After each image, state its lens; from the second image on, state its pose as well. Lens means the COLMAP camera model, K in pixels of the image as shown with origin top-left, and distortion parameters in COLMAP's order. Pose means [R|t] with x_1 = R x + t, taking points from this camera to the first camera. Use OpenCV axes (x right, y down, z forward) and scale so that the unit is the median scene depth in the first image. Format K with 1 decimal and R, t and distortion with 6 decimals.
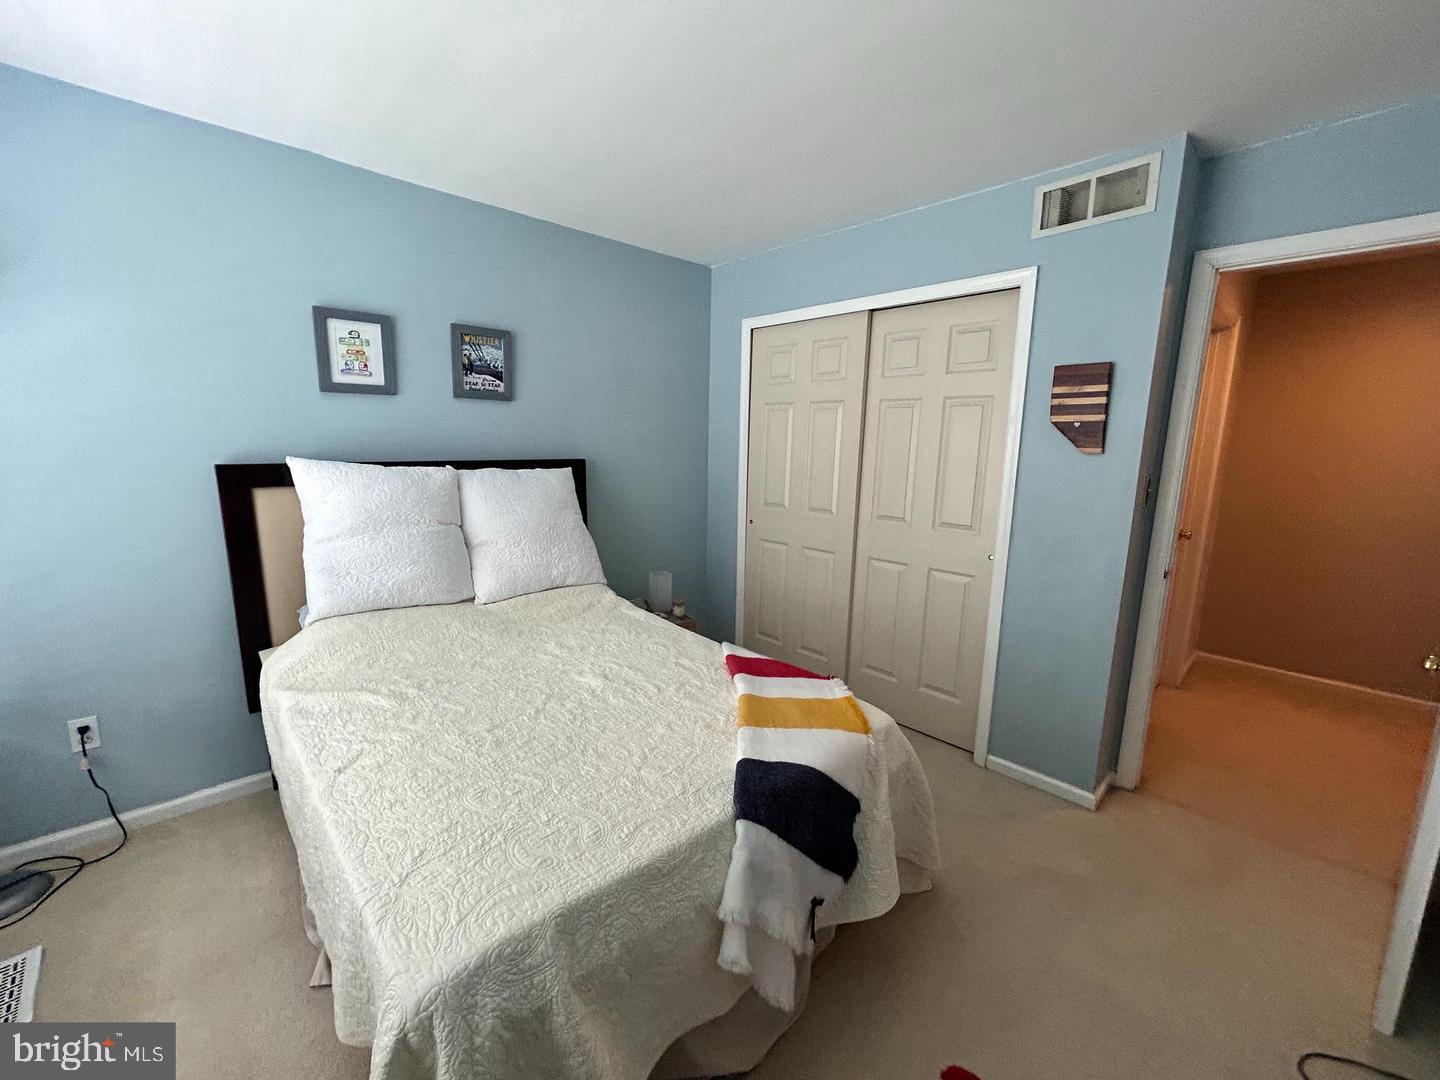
lens RADIAL K [[587.2, 0, 716.6], [0, 587.2, 539.3], [0, 0, 1]] dist [-0.002029, -0.000047]
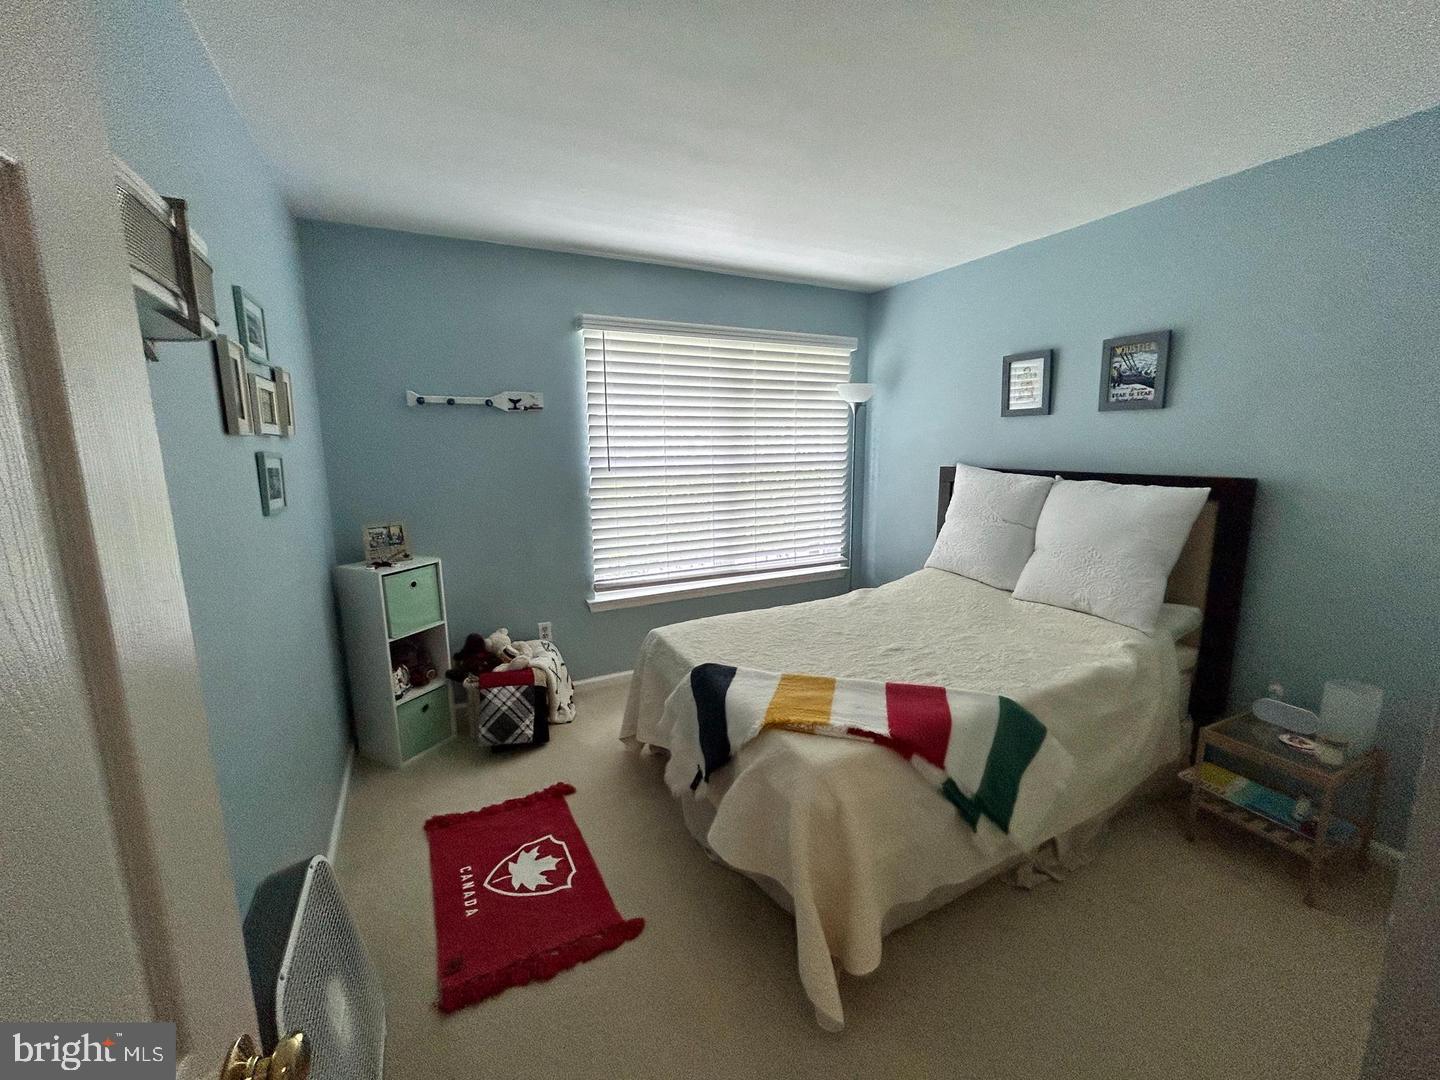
lens RADIAL K [[587.2, 0, 727.8], [0, 587.2, 541.6], [0, 0, 1]] dist [-0.002029, -0.000047]
pose [[-0.272719, 0.138545, -0.952066, 0.741103], [-0.168502, 0.967403, 0.189044, -0.104336], [0.947223, 0.211981, -0.240484, 0.674230]]
